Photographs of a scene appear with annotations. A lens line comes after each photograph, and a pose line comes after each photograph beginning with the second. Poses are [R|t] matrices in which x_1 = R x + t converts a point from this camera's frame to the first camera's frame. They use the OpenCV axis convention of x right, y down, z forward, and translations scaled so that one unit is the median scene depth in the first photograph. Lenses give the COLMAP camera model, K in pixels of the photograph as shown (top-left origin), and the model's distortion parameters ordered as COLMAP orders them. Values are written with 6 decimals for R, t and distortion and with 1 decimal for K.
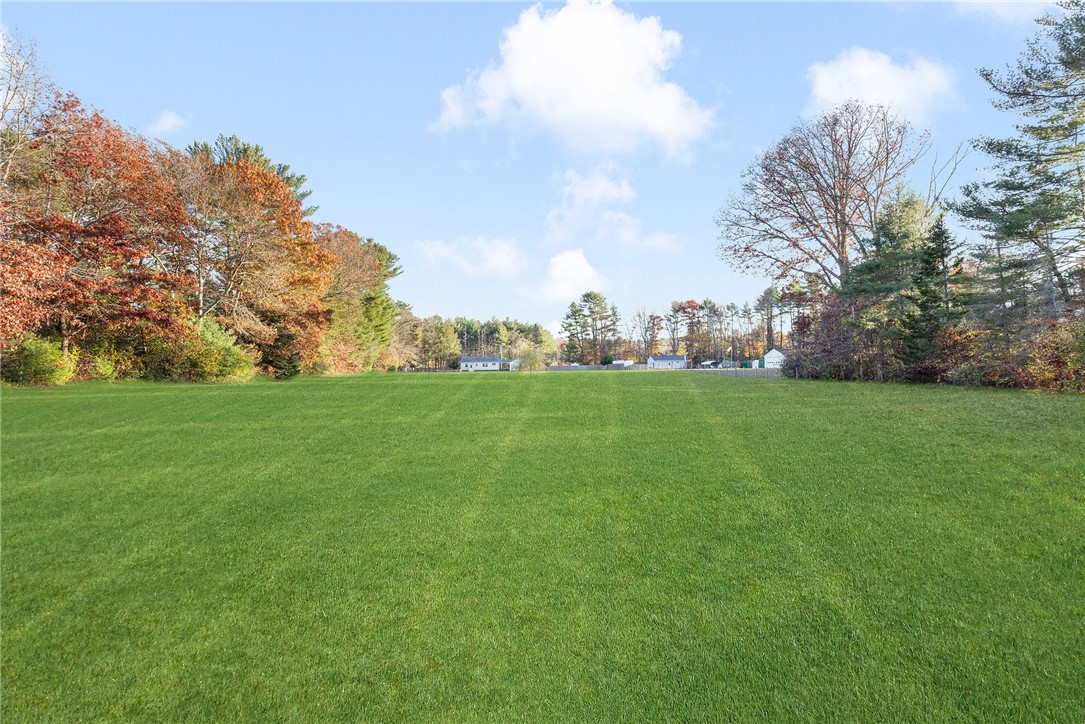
lens RADIAL K [[489.2, 0, 543.9], [0, 489.2, 357.9], [0, 0, 1]] dist [0.001655, -0.000235]
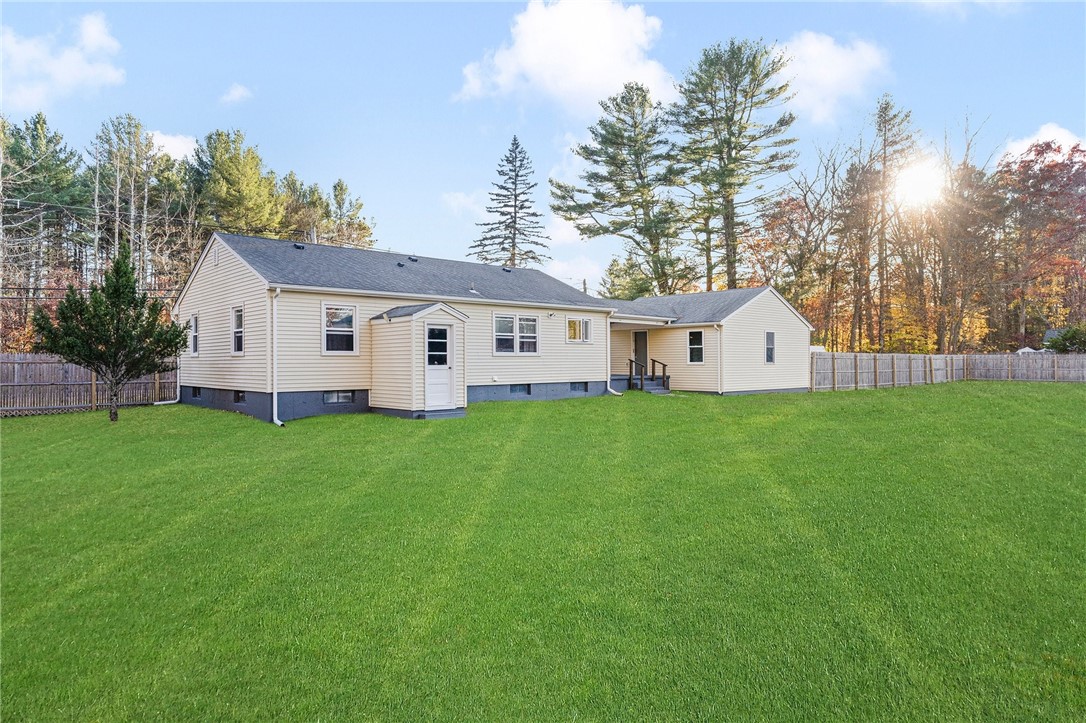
lens RADIAL K [[632.6, 0, 536.3], [0, 632.6, 363.7], [0, 0, 1]] dist [0.001082, 0.000367]
pose [[0.999961, 0.004424, -0.007594, -0.008319], [-0.005207, 0.994308, -0.106418, 0.140556], [0.007080, 0.106454, 0.994292, -0.188699]]
